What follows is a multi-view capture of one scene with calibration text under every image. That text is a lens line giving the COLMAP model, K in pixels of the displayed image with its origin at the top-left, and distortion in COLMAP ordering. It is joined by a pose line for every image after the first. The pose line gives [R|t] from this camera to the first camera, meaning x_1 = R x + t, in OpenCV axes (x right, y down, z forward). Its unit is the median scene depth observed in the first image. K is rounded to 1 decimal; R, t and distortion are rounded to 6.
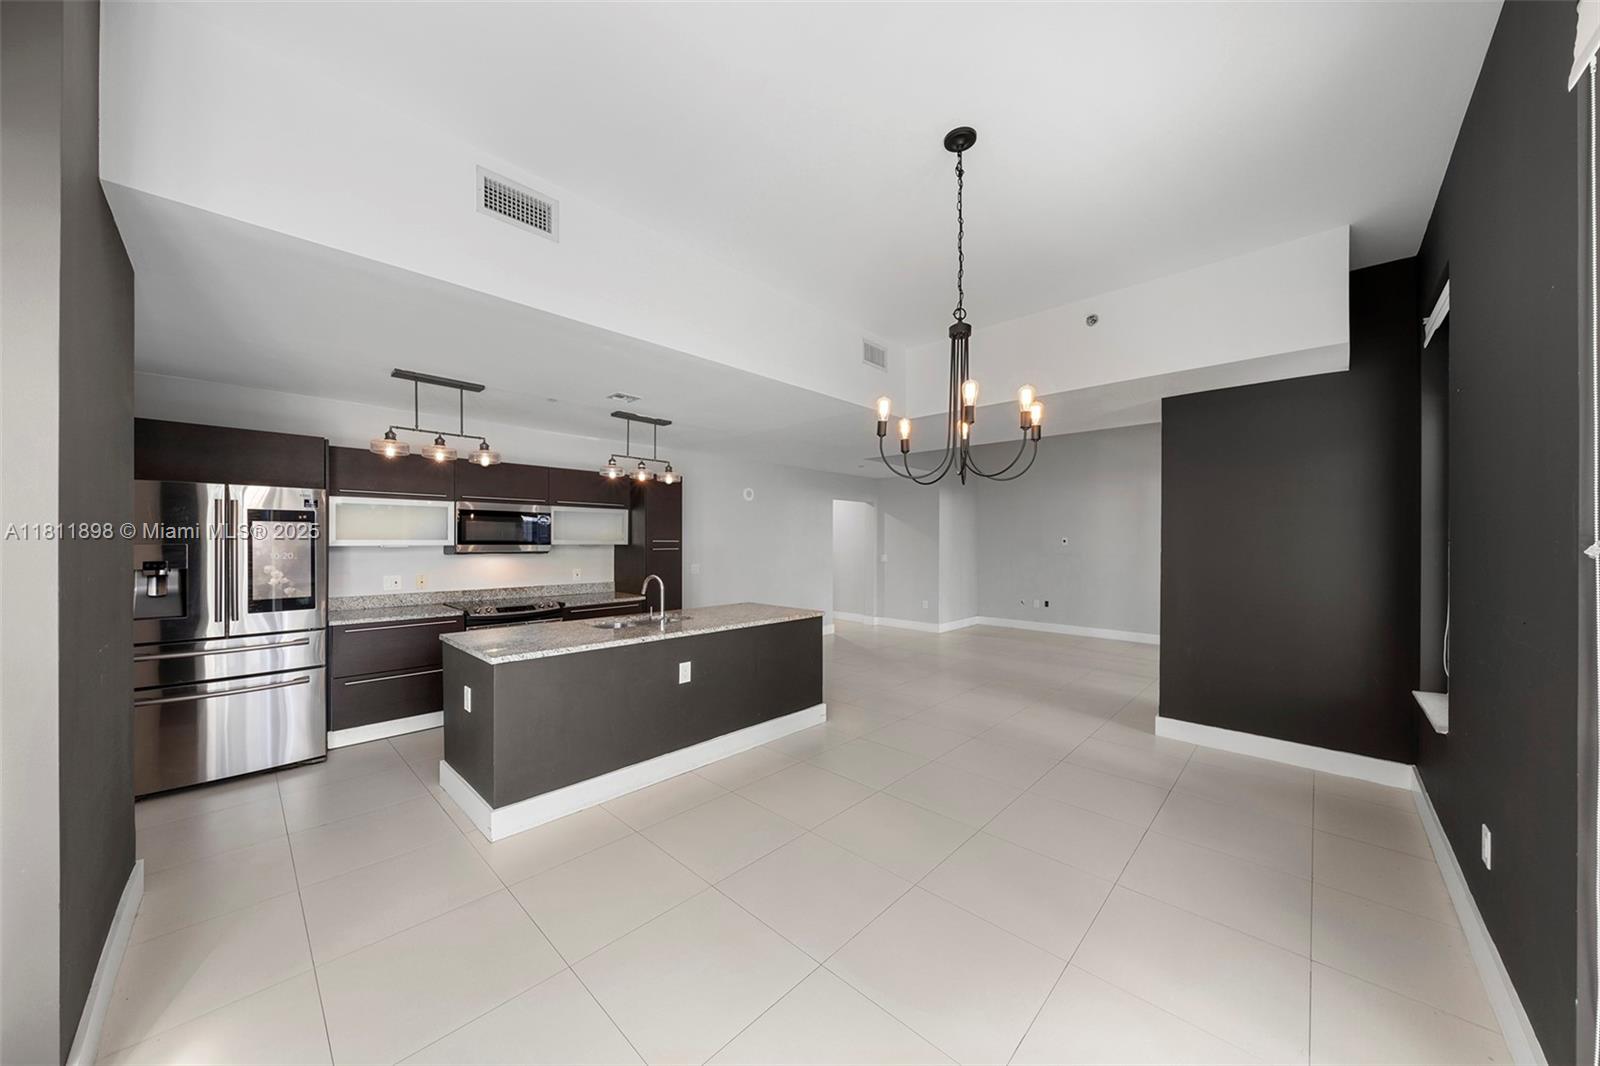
lens RADIAL K [[545.3, 0, 798.7], [0, 545.3, 539.9], [0, 0, 1]] dist [-0.001098, -0.000484]
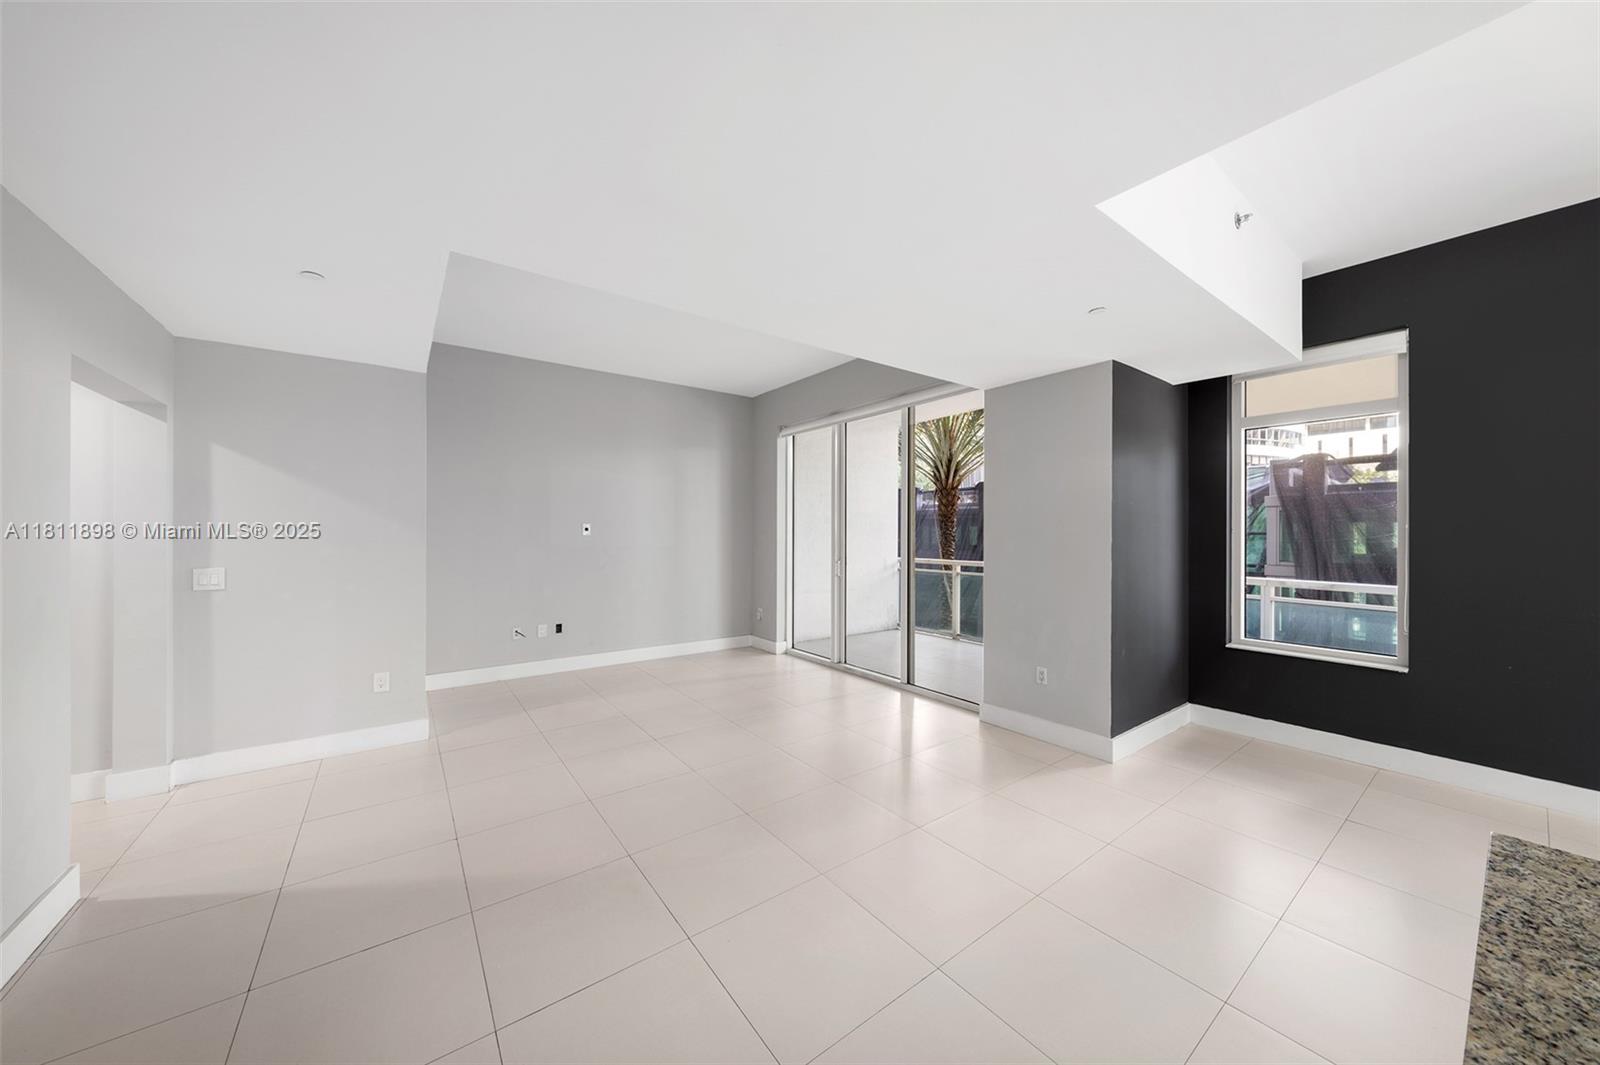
lens RADIAL K [[545.3, 0, 780.1], [0, 545.3, 535.9], [0, 0, 1]] dist [-0.001098, -0.000484]
pose [[0.174503, -0.011892, 0.984585, -0.112183], [-0.003738, 0.999912, 0.012740, 0.002035], [-0.984650, -0.005904, 0.174443, 0.606059]]
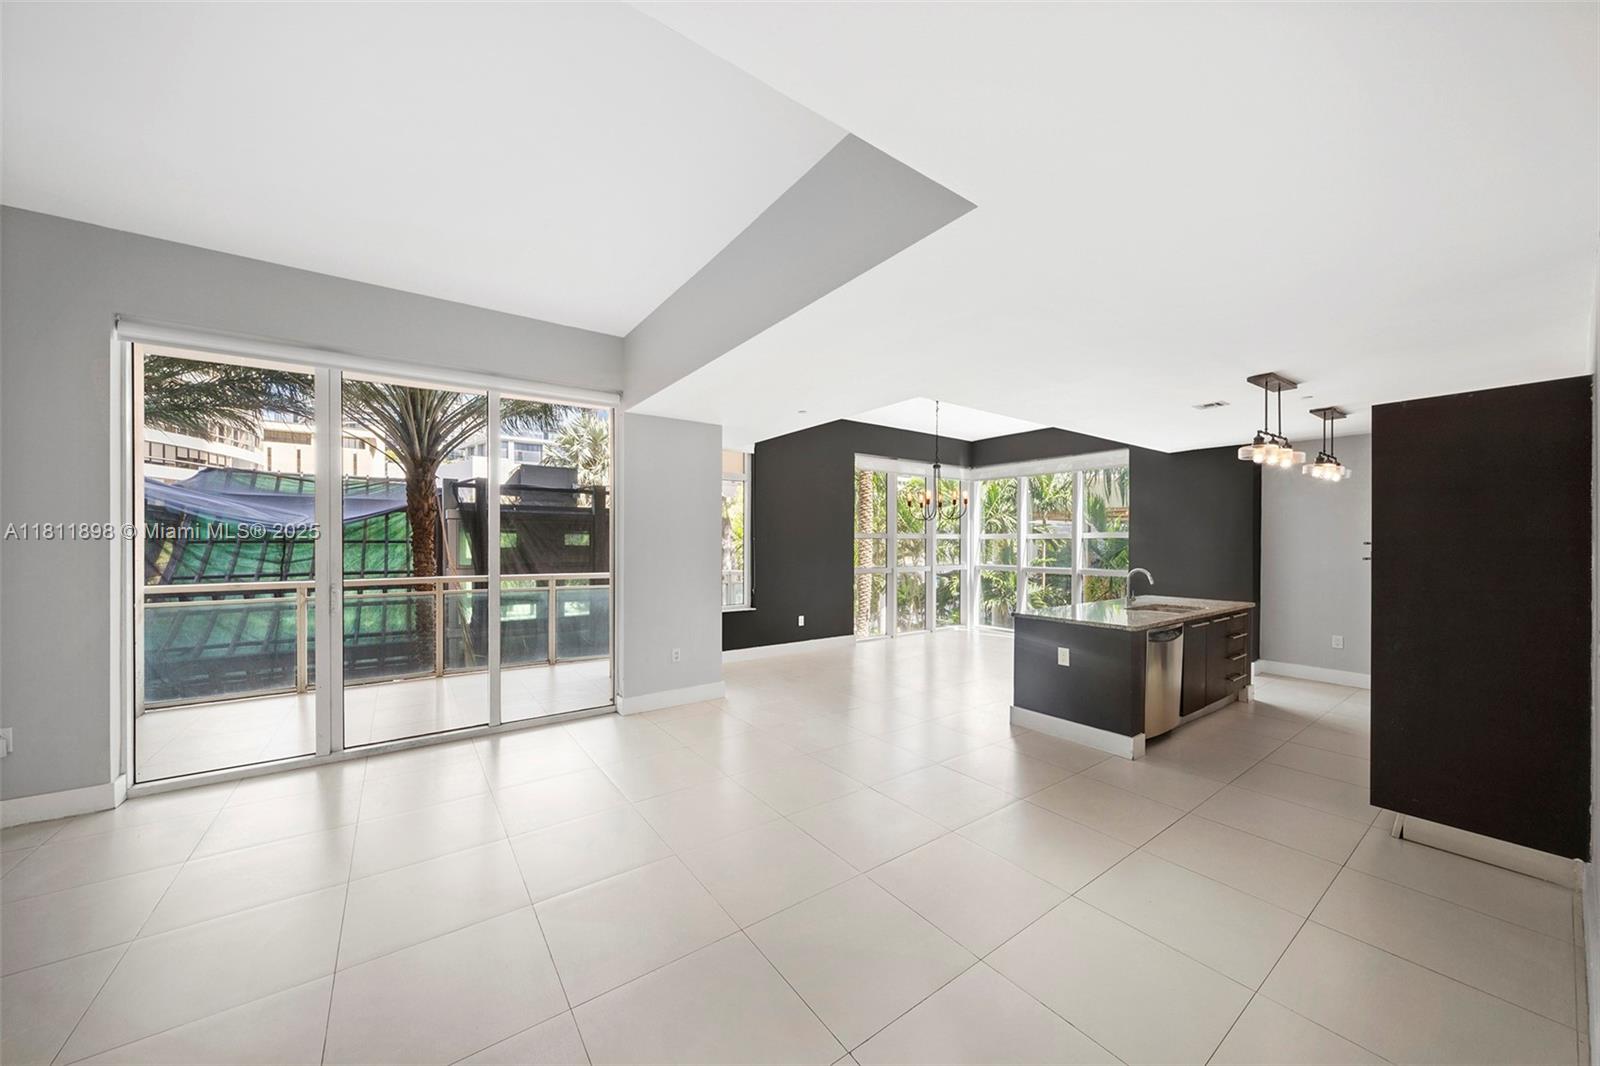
lens RADIAL K [[545.3, 0, 802.2], [0, 545.3, 545.3], [0, 0, 1]] dist [-0.001098, -0.000484]
pose [[-0.987999, -0.008308, 0.154234, 0.120421], [-0.007022, 0.999936, 0.008884, 0.001335], [-0.154298, 0.007695, -0.987994, 0.968807]]
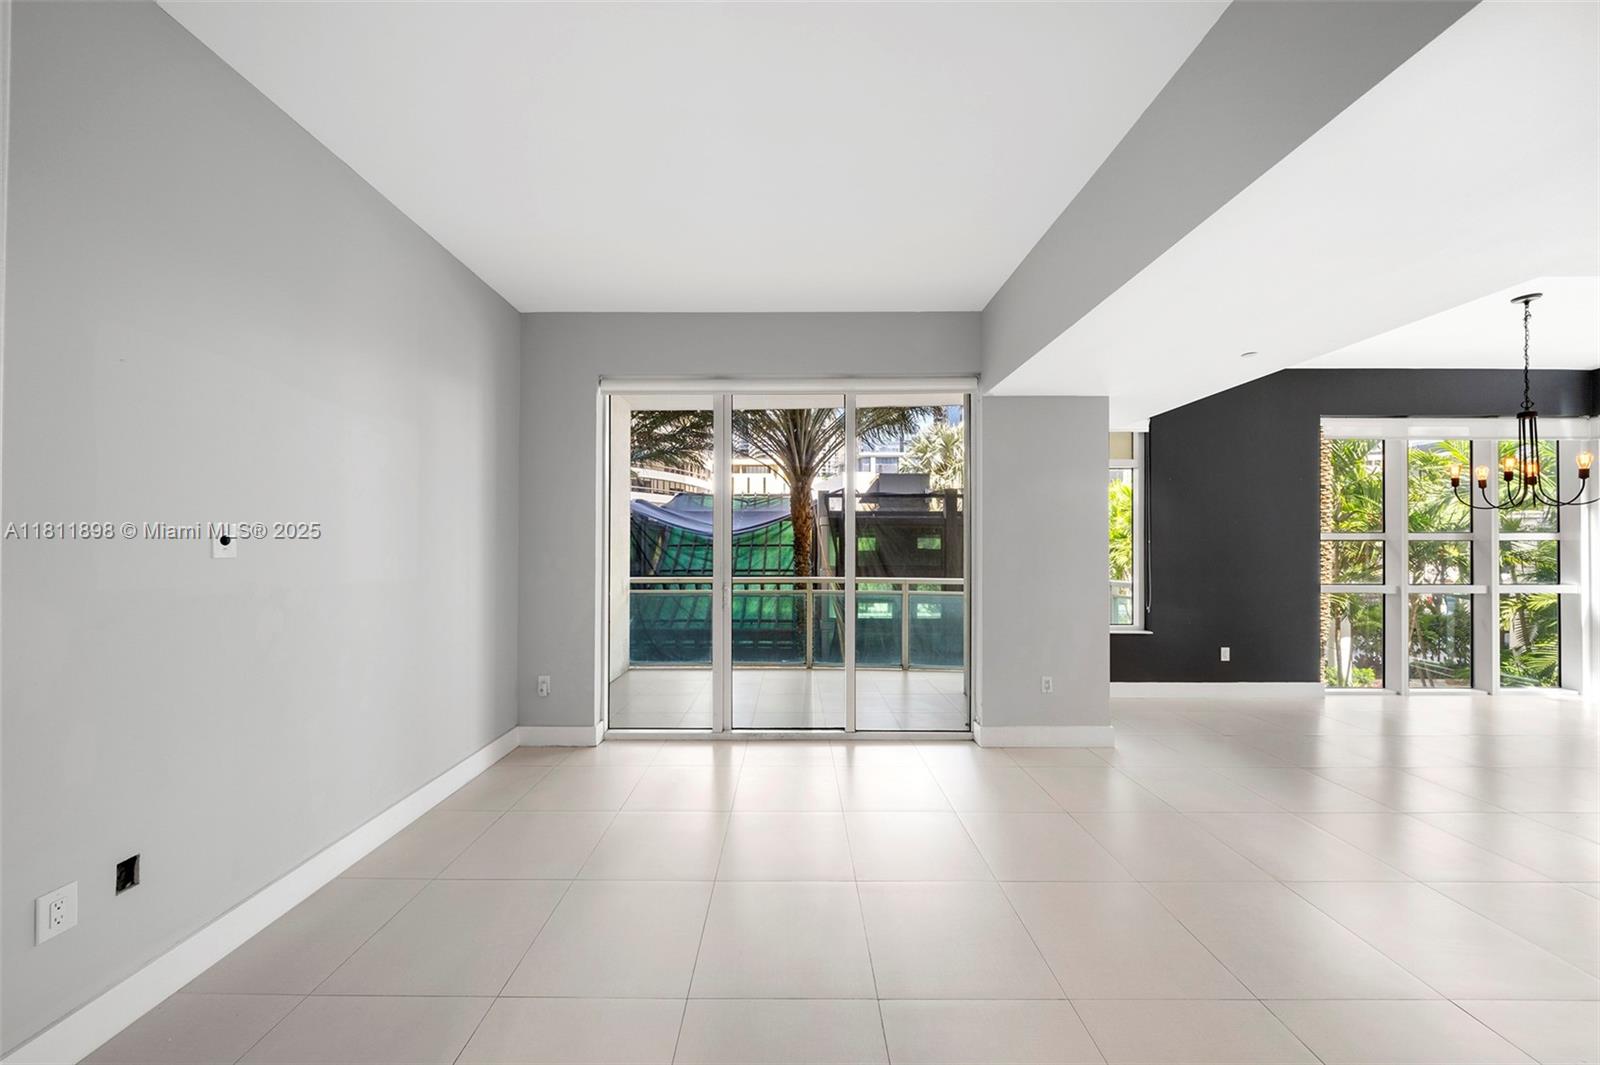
lens RADIAL K [[545.3, 0, 783.5], [0, 545.3, 542.1], [0, 0, 1]] dist [-0.001098, -0.000484]
pose [[-0.691306, -0.002009, 0.722559, 0.153991], [-0.003954, 0.999992, -0.001003, 0.002266], [-0.722551, -0.003550, -0.691308, 0.915374]]
